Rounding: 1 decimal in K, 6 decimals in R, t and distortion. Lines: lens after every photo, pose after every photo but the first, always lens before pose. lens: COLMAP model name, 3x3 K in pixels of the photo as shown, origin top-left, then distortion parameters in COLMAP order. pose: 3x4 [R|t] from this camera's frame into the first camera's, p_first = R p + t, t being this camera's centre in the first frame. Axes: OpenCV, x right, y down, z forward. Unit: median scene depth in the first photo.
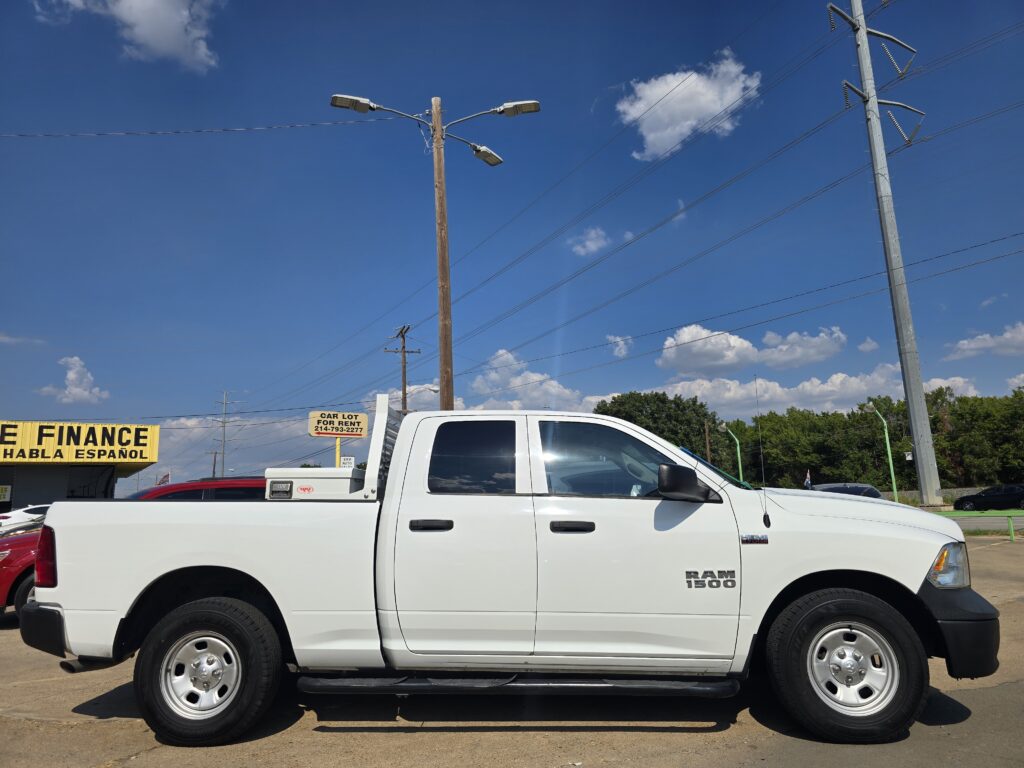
lens RADIAL K [[717.3, 0, 505.4], [0, 717.3, 385.6], [0, 0, 1]] dist [0.086462, -0.090861]
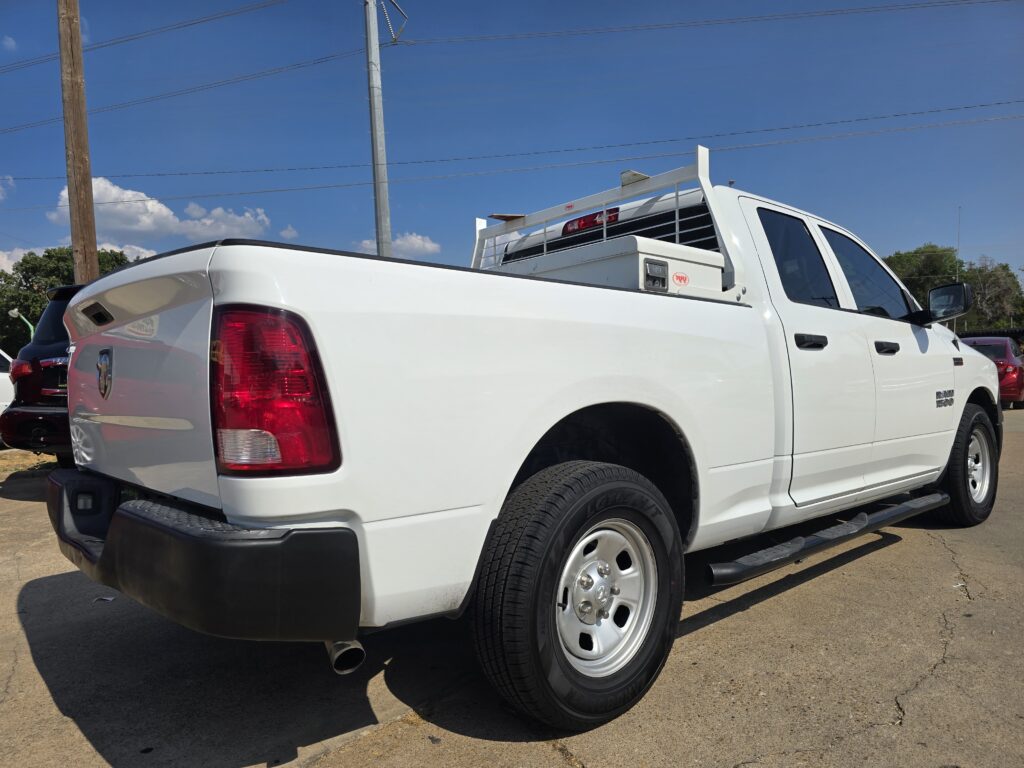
lens RADIAL K [[717.3, 0, 505.4], [0, 717.3, 385.6], [0, 0, 1]] dist [0.086462, -0.090861]
pose [[0.677922, -0.009929, 0.735067, -0.820402], [-0.106128, 0.988112, 0.111225, 0.180137], [-0.727433, -0.153413, 0.668809, 0.687819]]
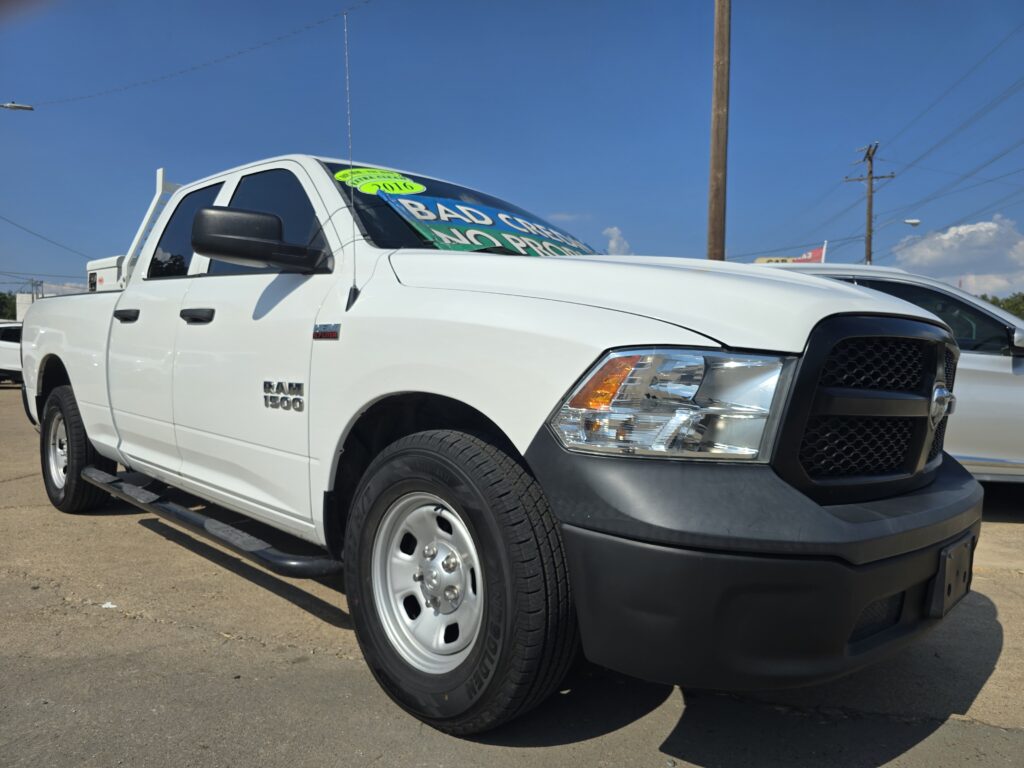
lens RADIAL K [[717.3, 0, 505.4], [0, 717.3, 385.6], [0, 0, 1]] dist [0.086462, -0.090861]
pose [[0.751516, 0.065831, -0.656423, 0.739254], [0.058416, 0.984460, 0.165608, 0.153655], [0.657124, -0.162803, 0.735992, 0.615476]]
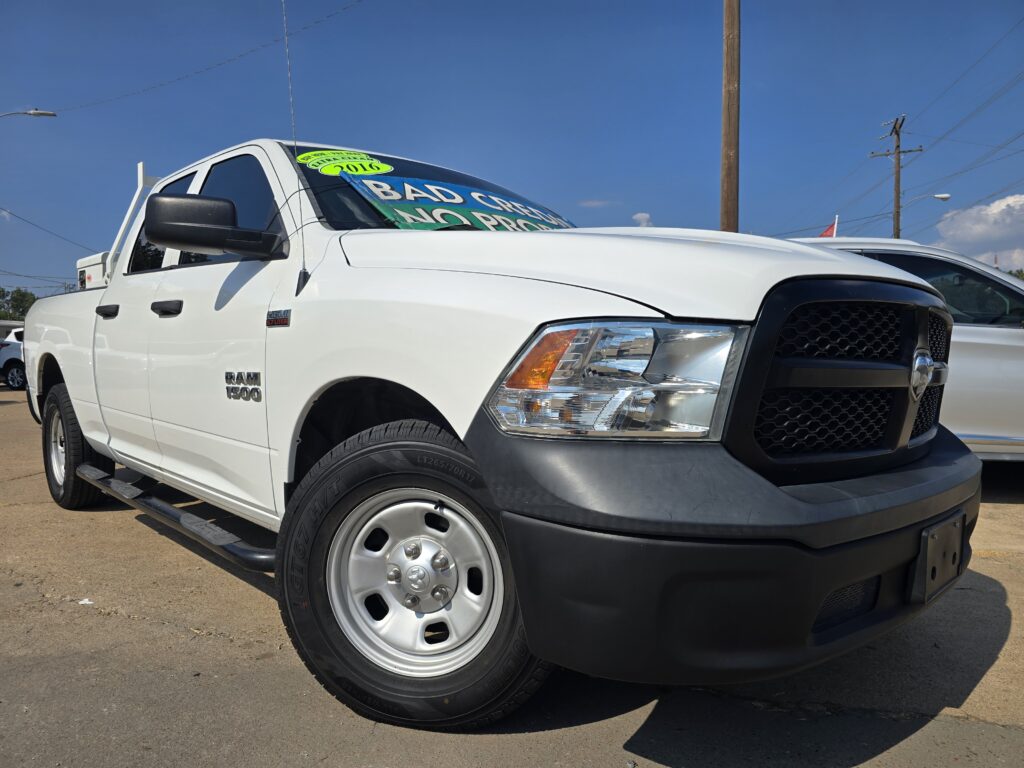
lens RADIAL K [[717.2, 0, 499.1], [0, 717.2, 381.3], [0, 0, 1]] dist [0.061771, -0.058185]
pose [[0.720434, 0.050306, -0.691696, 0.757248], [0.093046, 0.981338, 0.168283, 0.166833], [0.687253, -0.185596, 0.702309, 0.662904]]
